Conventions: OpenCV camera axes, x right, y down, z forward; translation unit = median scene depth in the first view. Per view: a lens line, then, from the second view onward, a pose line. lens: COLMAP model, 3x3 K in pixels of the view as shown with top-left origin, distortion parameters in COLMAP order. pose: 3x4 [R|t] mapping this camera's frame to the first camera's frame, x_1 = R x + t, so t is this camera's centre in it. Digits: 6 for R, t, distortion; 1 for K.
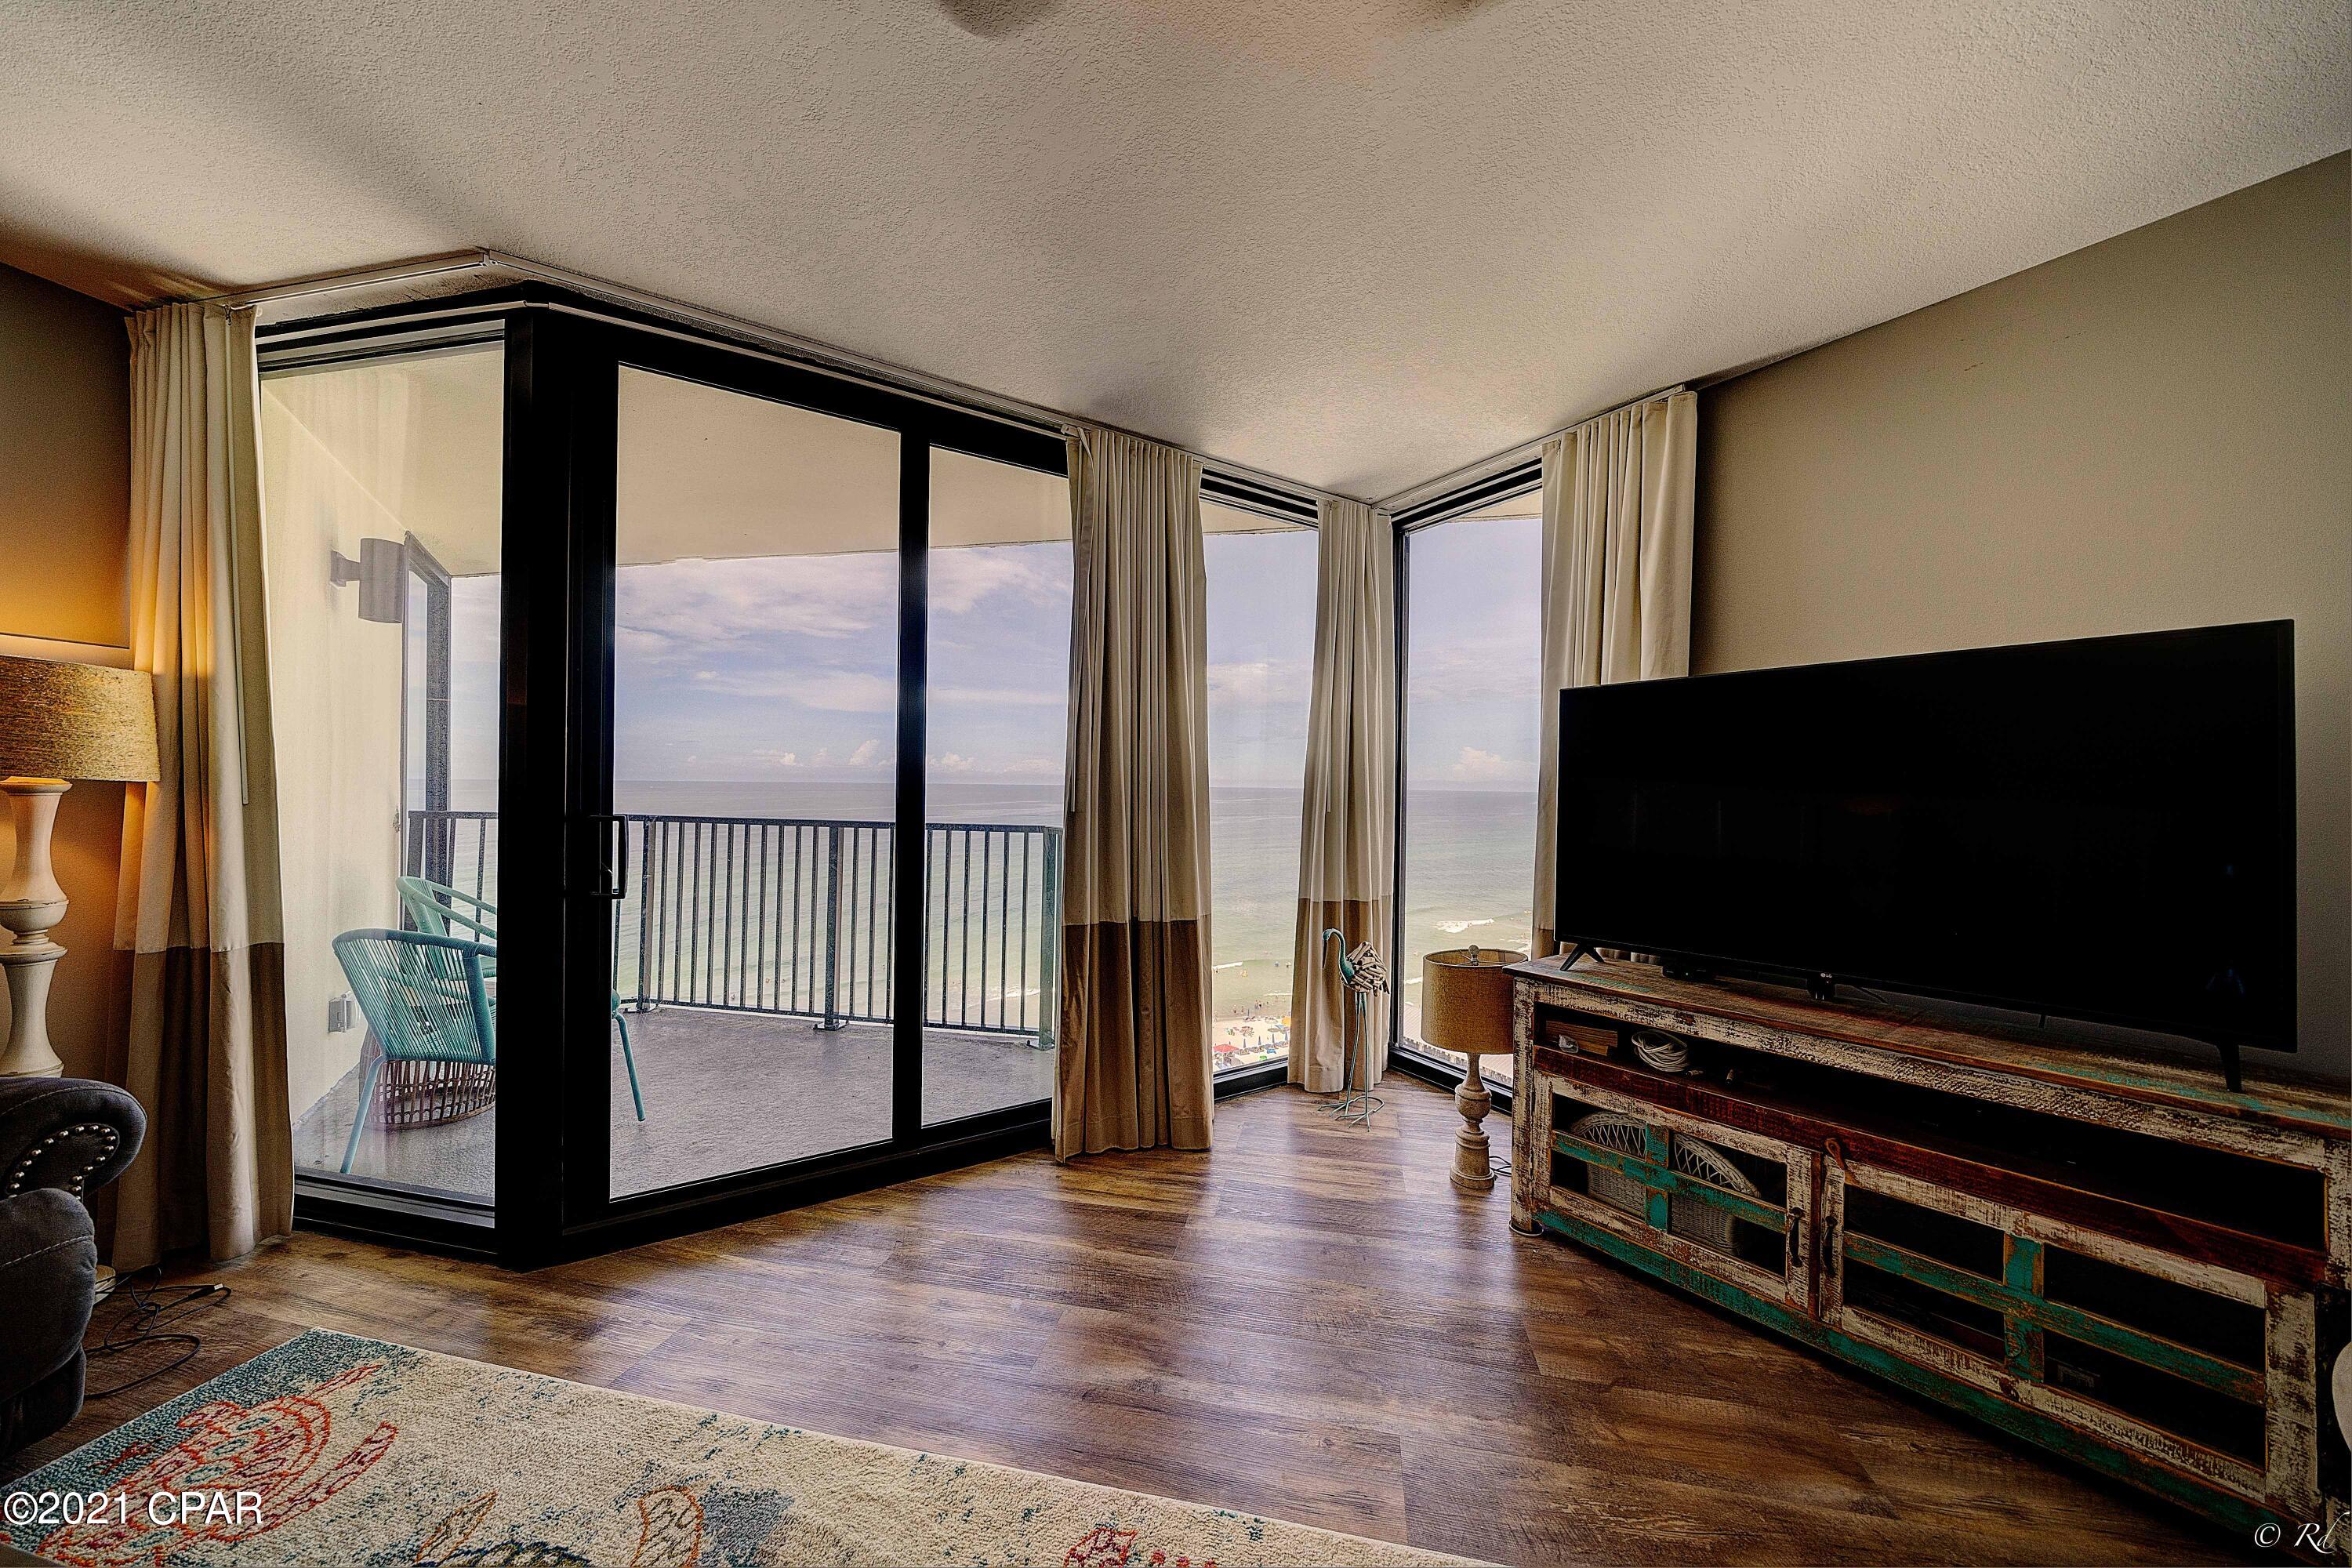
lens RADIAL K [[801.5, 0, 1175.8], [0, 801.5, 786.0], [0, 0, 1]] dist [-0.005327, -0.000192]
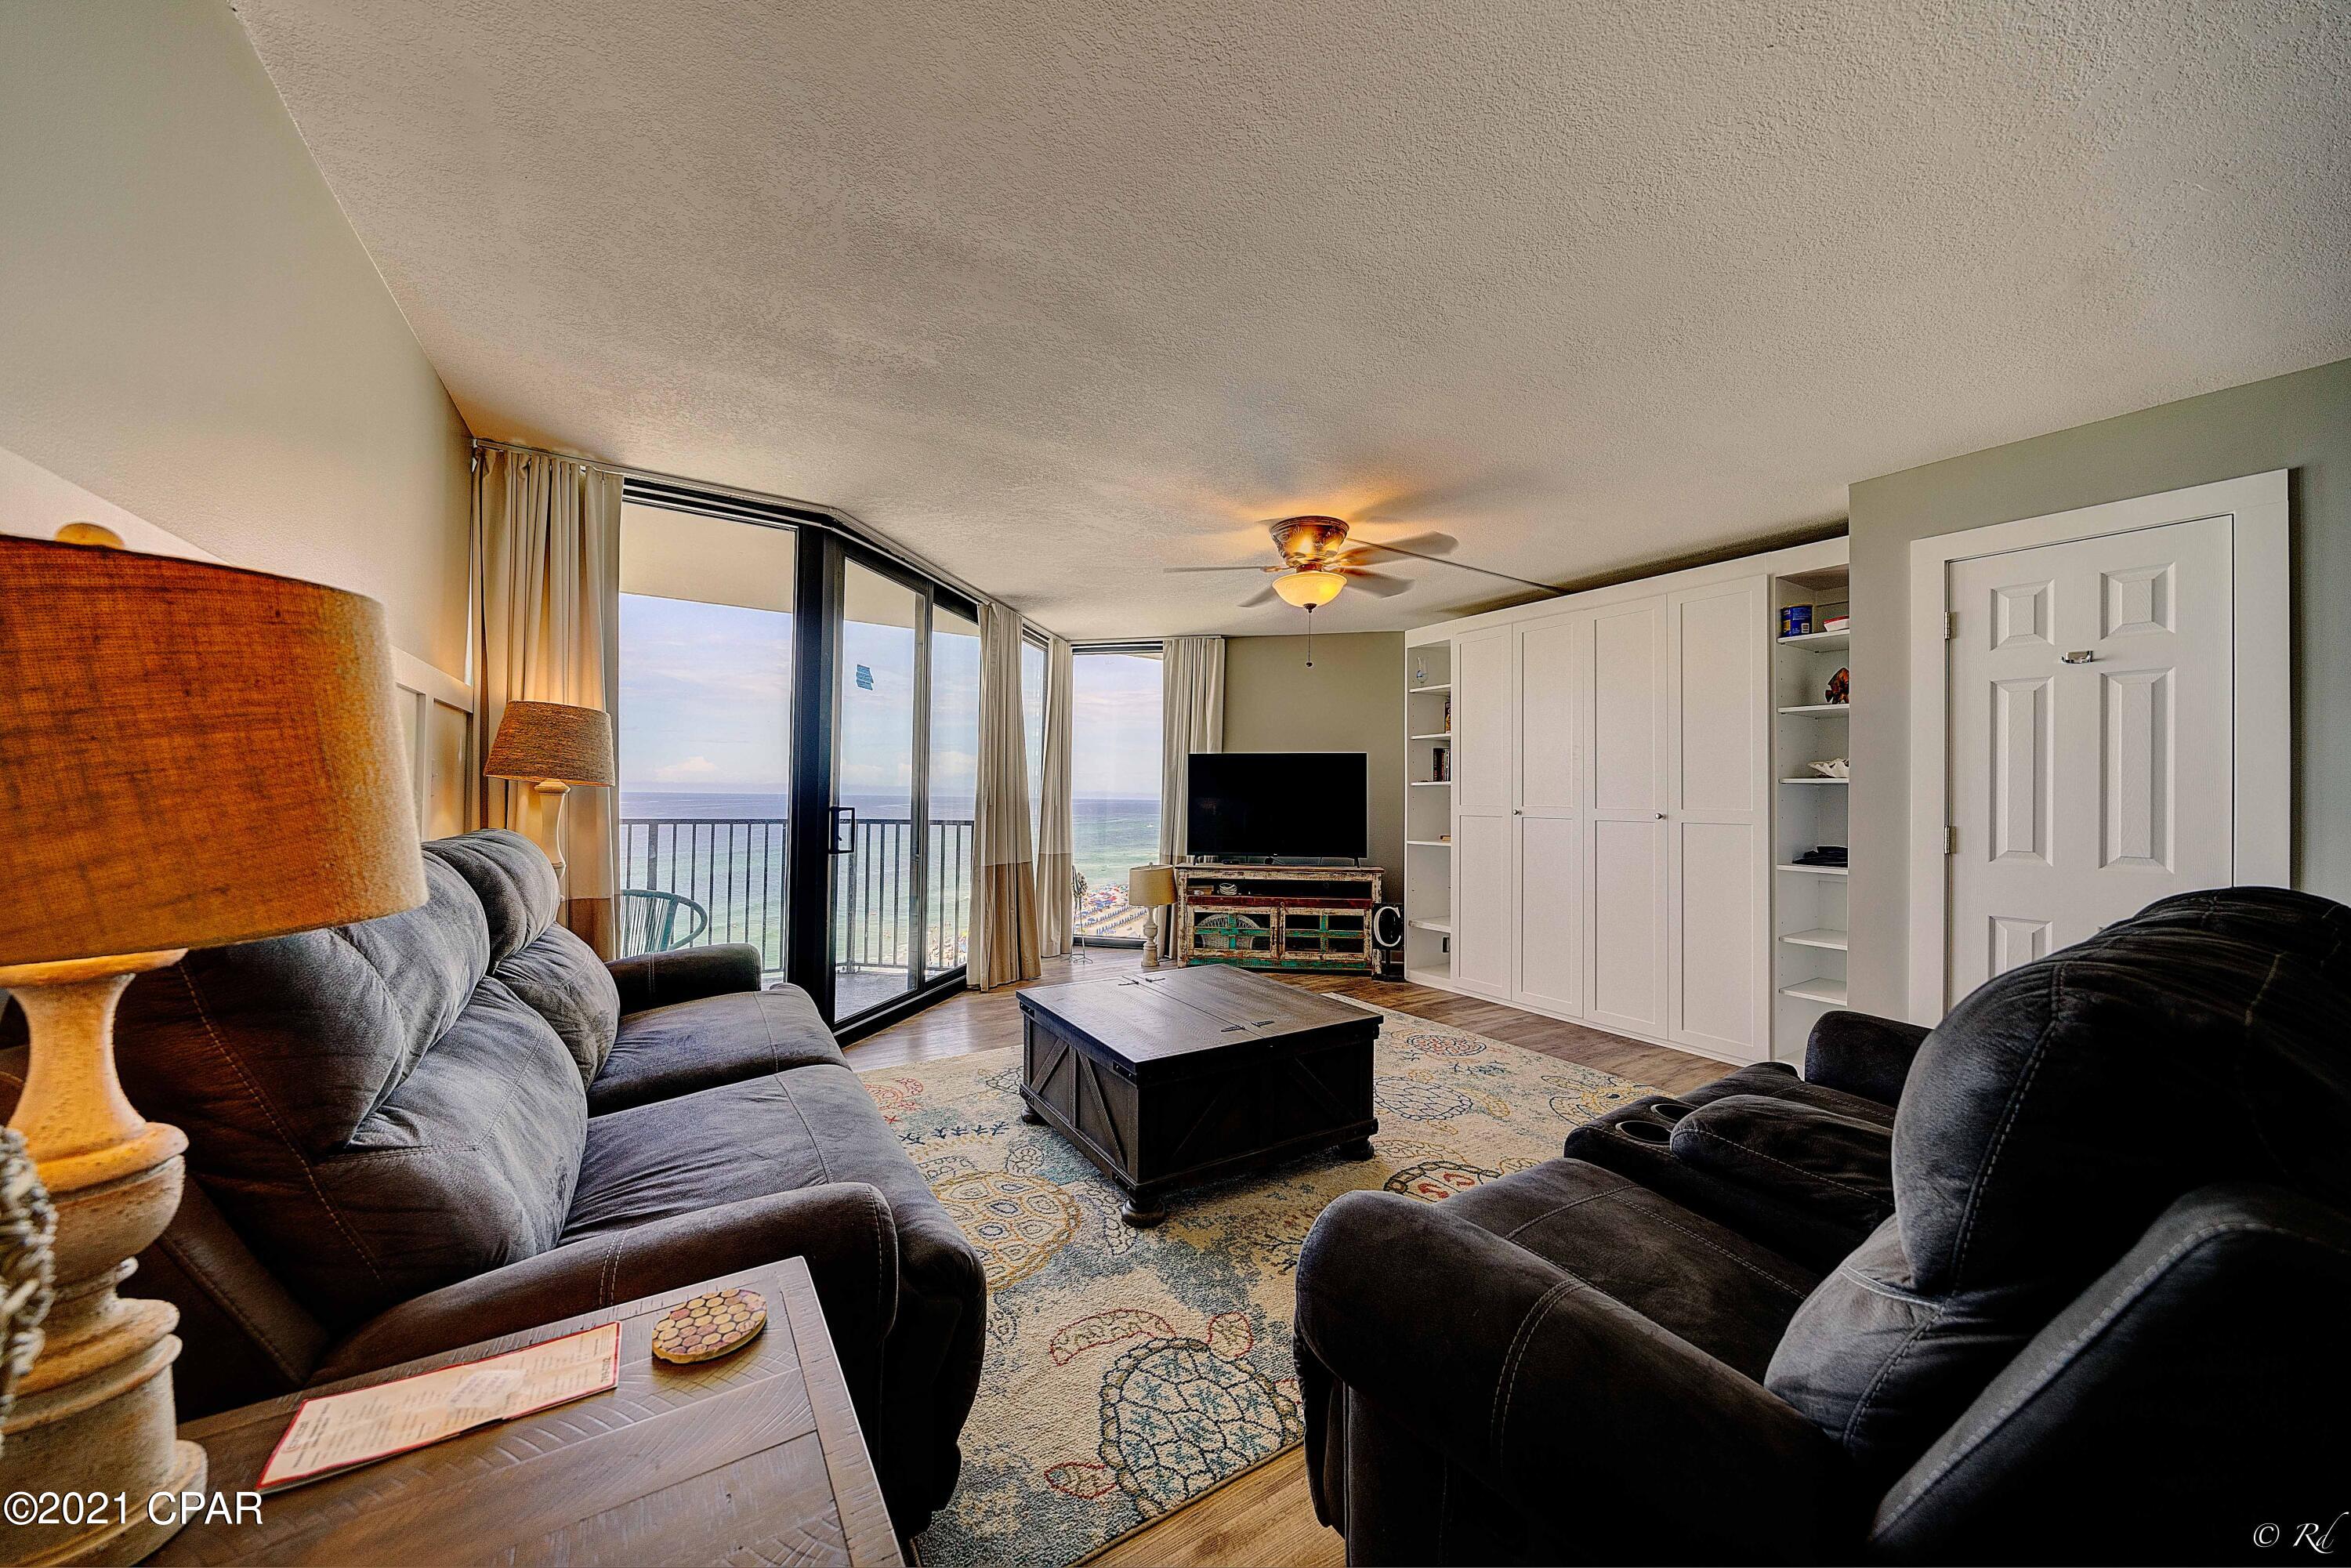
lens RADIAL K [[801.1, 0, 1171.3], [0, 801.1, 778.1], [0, 0, 1]] dist [-0.005327, -0.000192]
pose [[0.714528, 0.018131, 0.699372, -1.396400], [-0.004849, 0.999768, -0.020965, 0.006908], [-0.699590, 0.011589, 0.714451, -0.796328]]
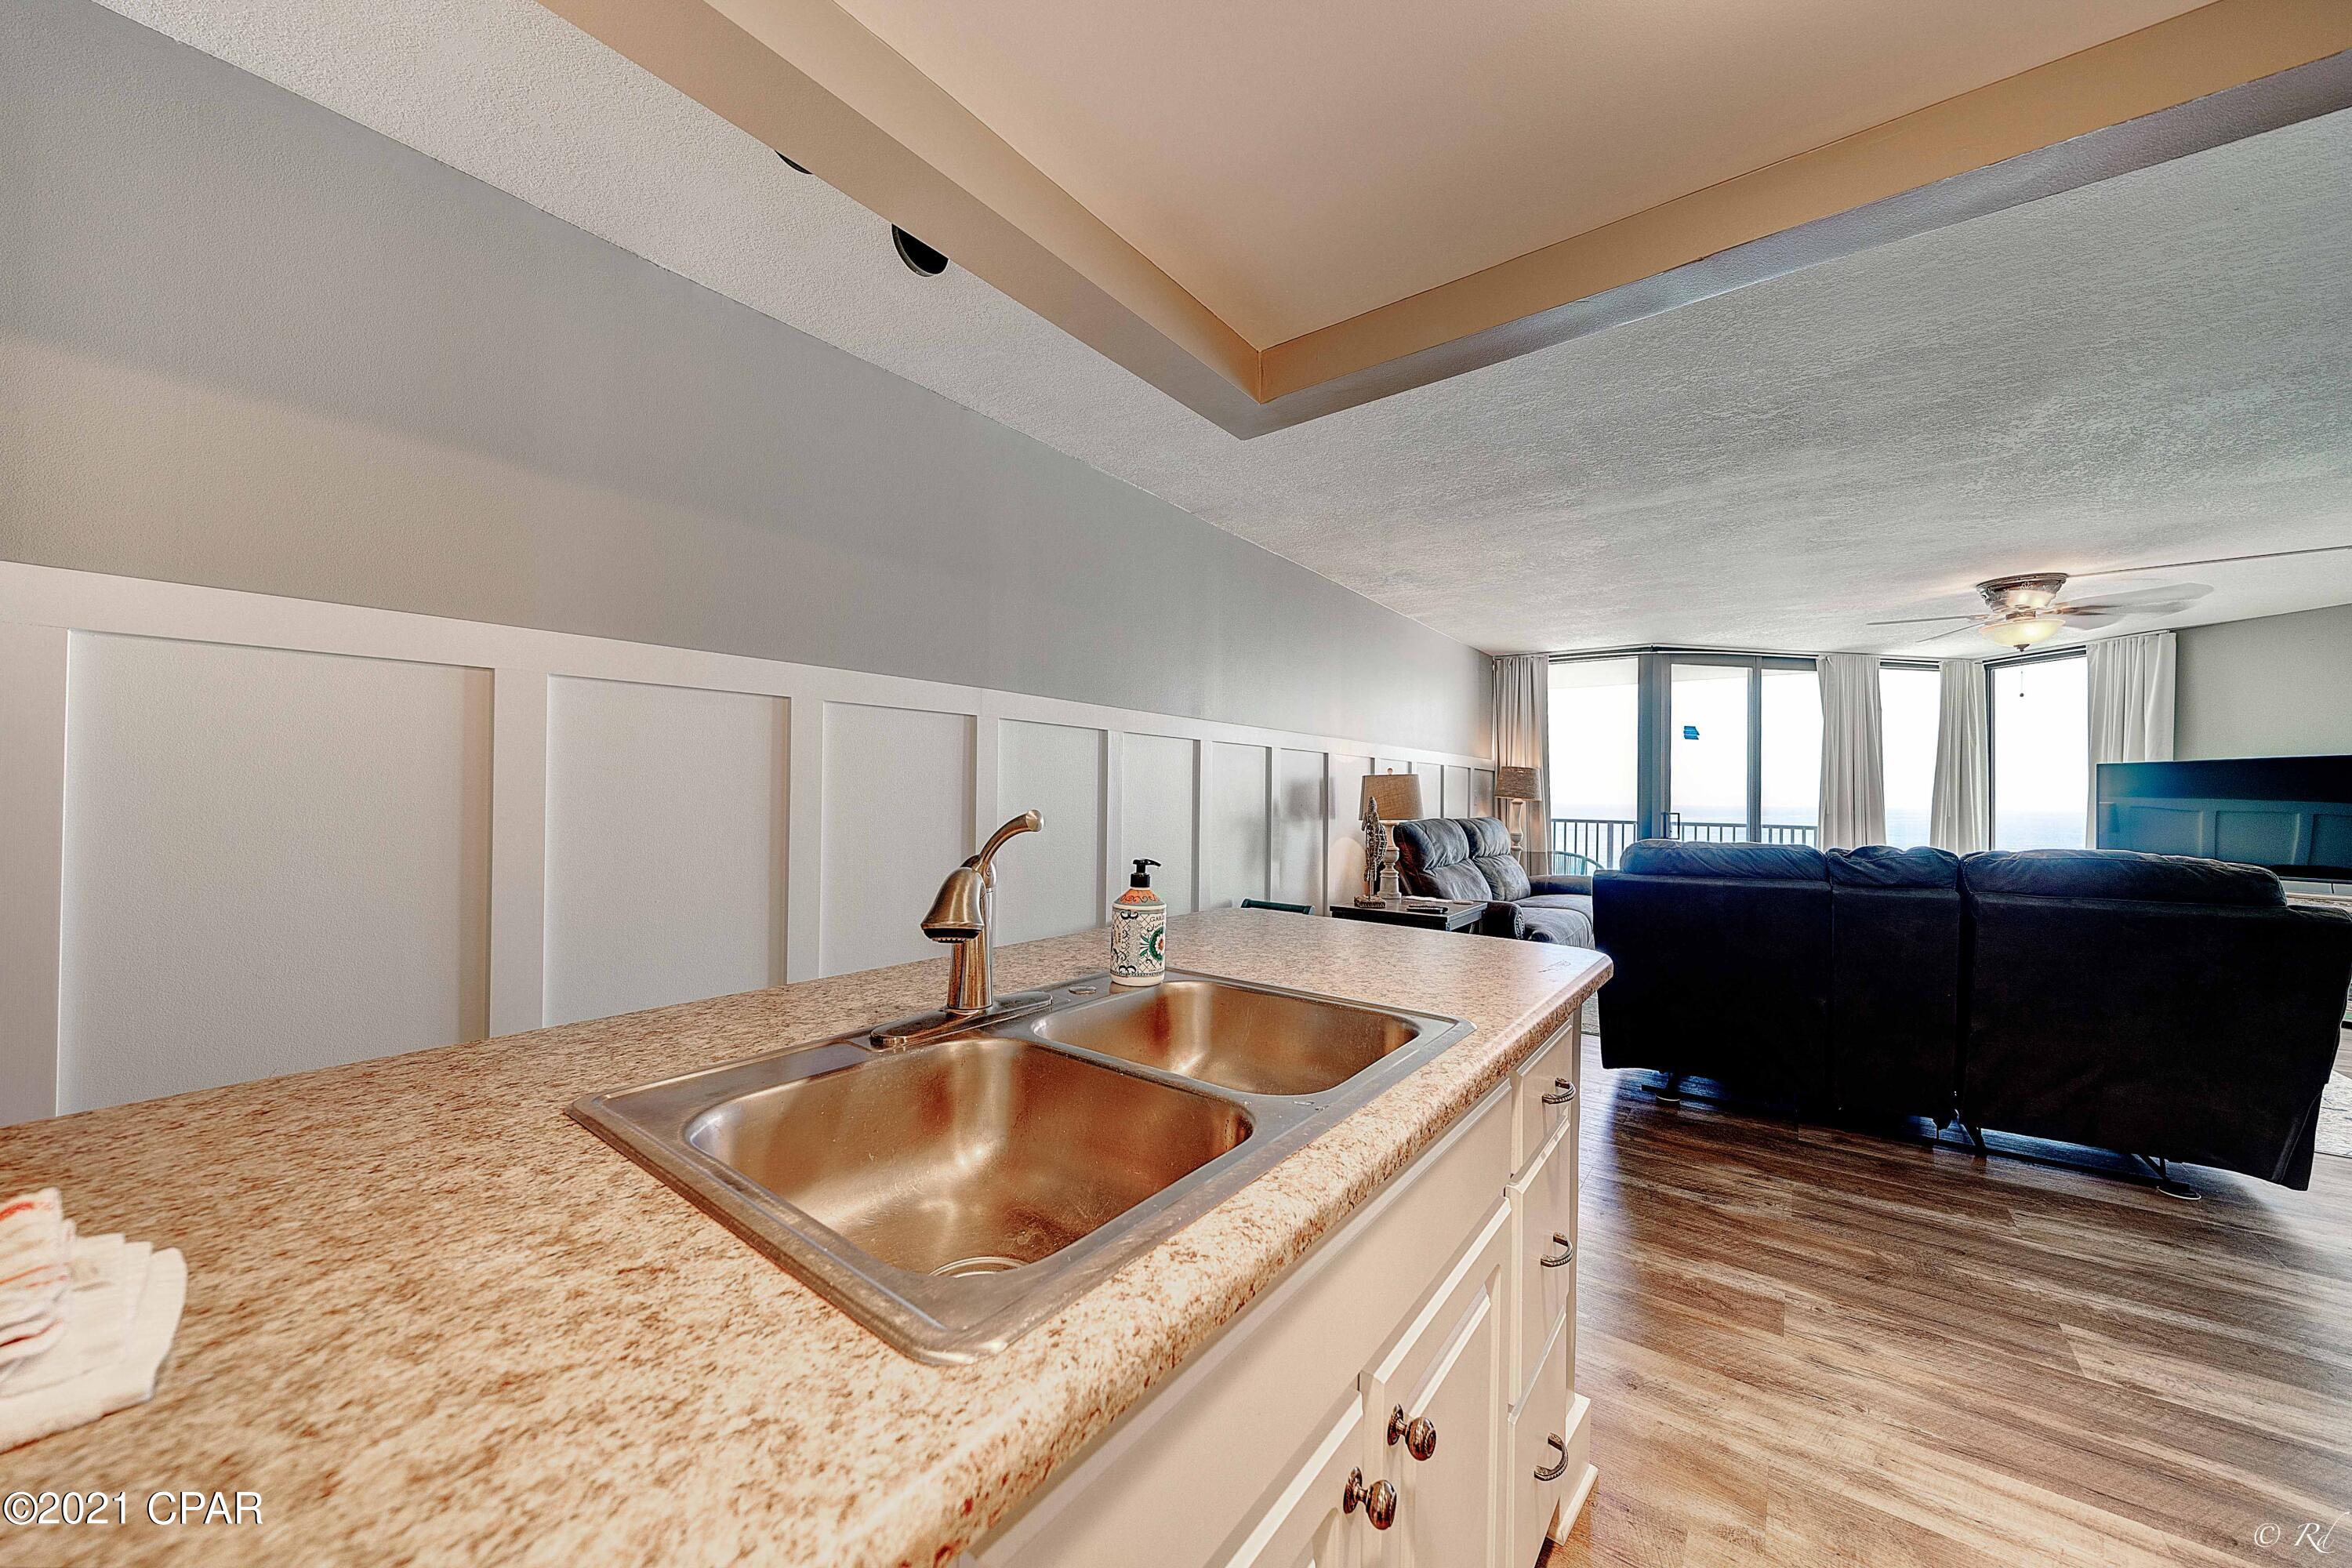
lens RADIAL K [[823.1, 0, 1174.2], [0, 823.1, 780.6], [0, 0, 1]] dist [-0.008470, 0.000342]
pose [[0.904232, -0.005926, -0.427000, -1.054465], [-0.005459, 0.999662, -0.025435, 0.006447], [0.427007, 0.025330, 0.903894, -2.575009]]
